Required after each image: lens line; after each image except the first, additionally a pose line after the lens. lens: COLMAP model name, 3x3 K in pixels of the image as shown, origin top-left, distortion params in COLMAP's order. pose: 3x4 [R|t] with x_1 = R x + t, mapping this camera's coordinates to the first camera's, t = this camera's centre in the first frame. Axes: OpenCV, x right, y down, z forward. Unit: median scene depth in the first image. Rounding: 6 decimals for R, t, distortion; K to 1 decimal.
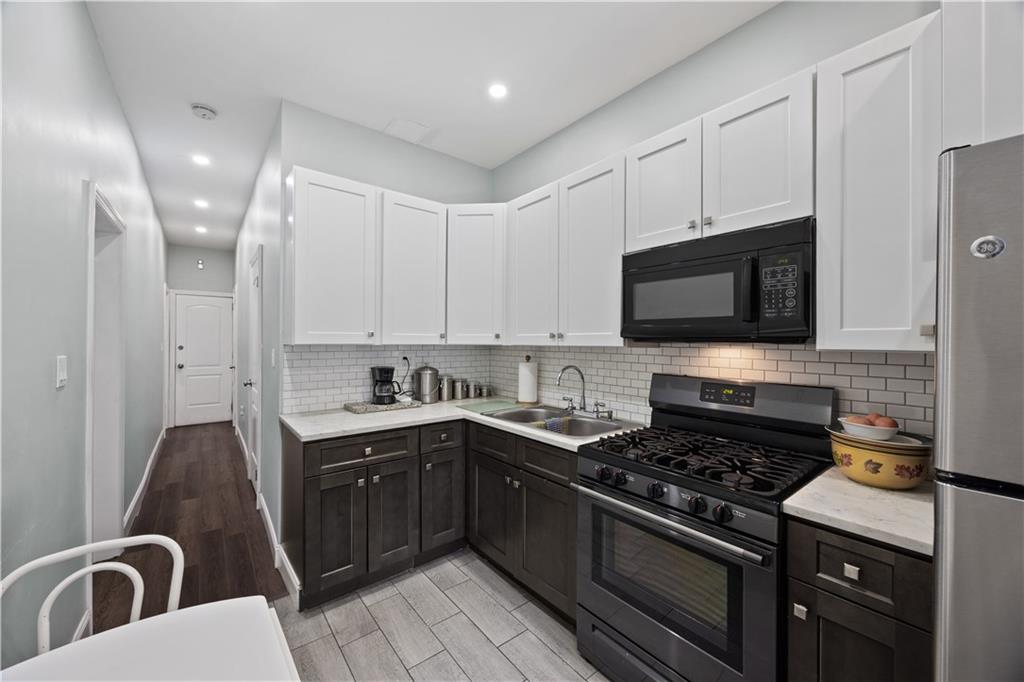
lens RADIAL K [[394.0, 0, 513.5], [0, 394.0, 342.2], [0, 0, 1]] dist [-0.001955, 0.000135]
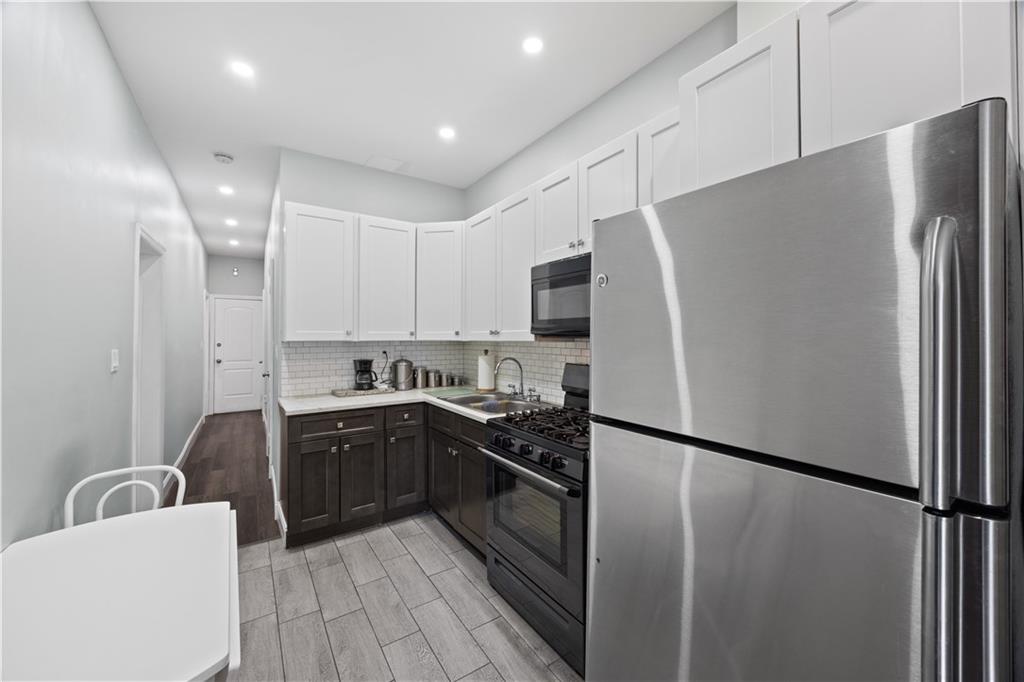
lens RADIAL K [[394.0, 0, 513.6], [0, 394.0, 334.1], [0, 0, 1]] dist [-0.001955, 0.000135]
pose [[0.997036, -0.007209, -0.076603, 0.250835], [0.006357, 0.999915, -0.011357, 0.002180], [0.076678, 0.010836, 0.996997, -0.194720]]
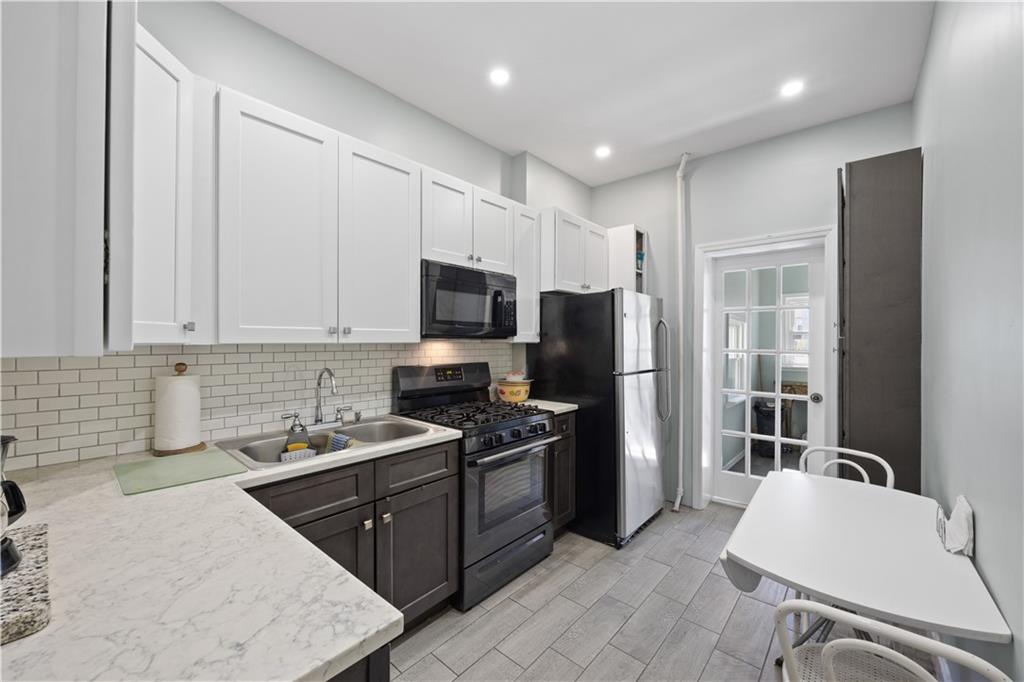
lens RADIAL K [[394.0, 0, 515.9], [0, 394.0, 344.0], [0, 0, 1]] dist [-0.001955, 0.000135]
pose [[-0.177235, -0.016035, 0.984038, -0.699256], [-0.002444, 0.999871, 0.015853, -0.002774], [-0.984166, 0.000405, -0.177251, 0.761667]]
